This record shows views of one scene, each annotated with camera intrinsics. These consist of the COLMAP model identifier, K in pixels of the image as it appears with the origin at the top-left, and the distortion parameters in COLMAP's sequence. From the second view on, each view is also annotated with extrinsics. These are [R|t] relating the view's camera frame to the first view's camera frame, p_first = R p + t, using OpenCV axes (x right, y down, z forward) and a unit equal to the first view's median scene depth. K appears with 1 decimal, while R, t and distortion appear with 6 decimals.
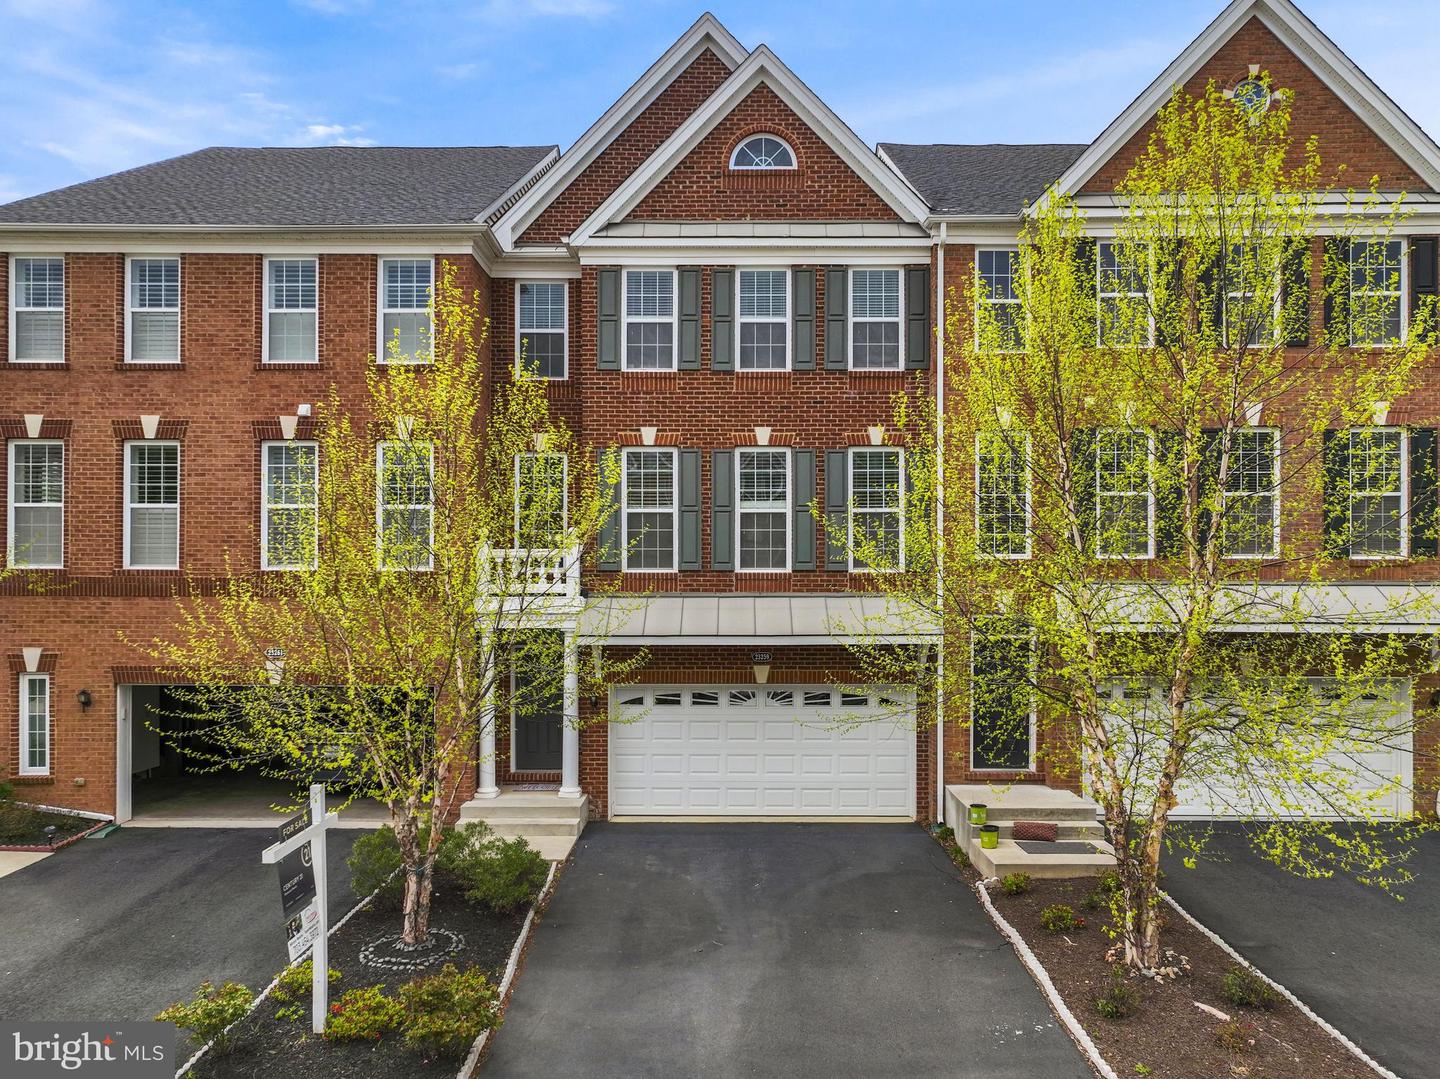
lens RADIAL K [[1049.5, 0, 716.4], [0, 1049.5, 539.2], [0, 0, 1]] dist [0.003517, 0.006706]
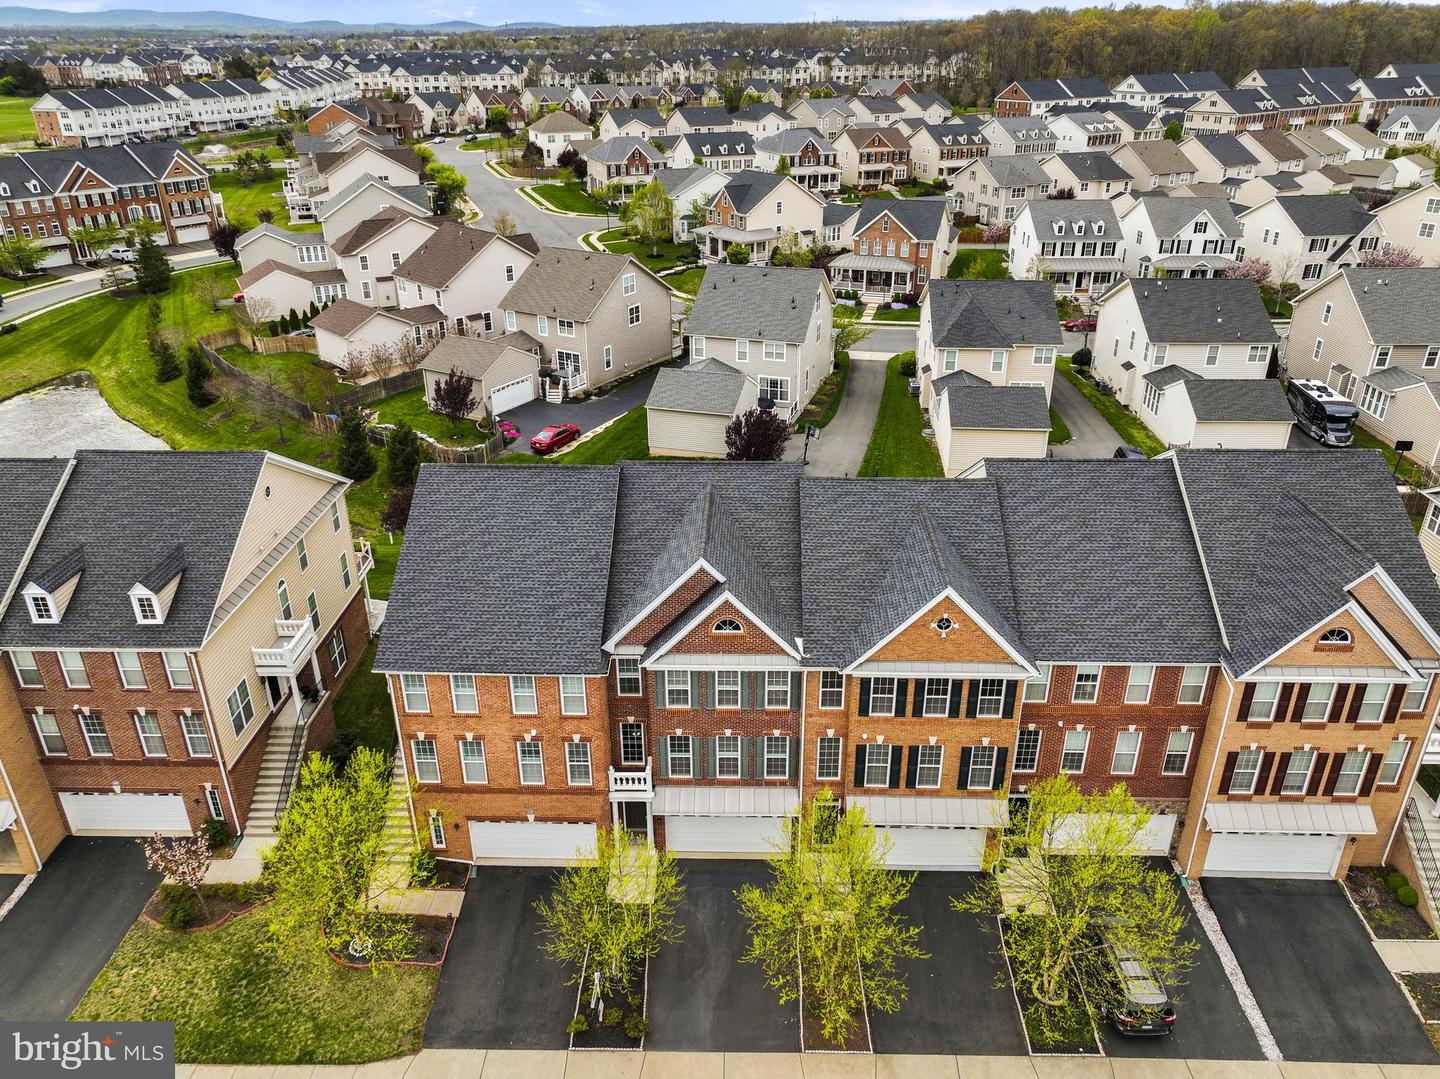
lens RADIAL K [[1049.5, 0, 722.7], [0, 1049.5, 538.6], [0, 0, 1]] dist [0.003517, 0.006706]
pose [[0.999785, 0.001183, -0.020693, 0.080064], [0.008060, 0.897605, 0.440727, -1.510932], [0.019096, -0.440799, 0.897403, -0.899040]]
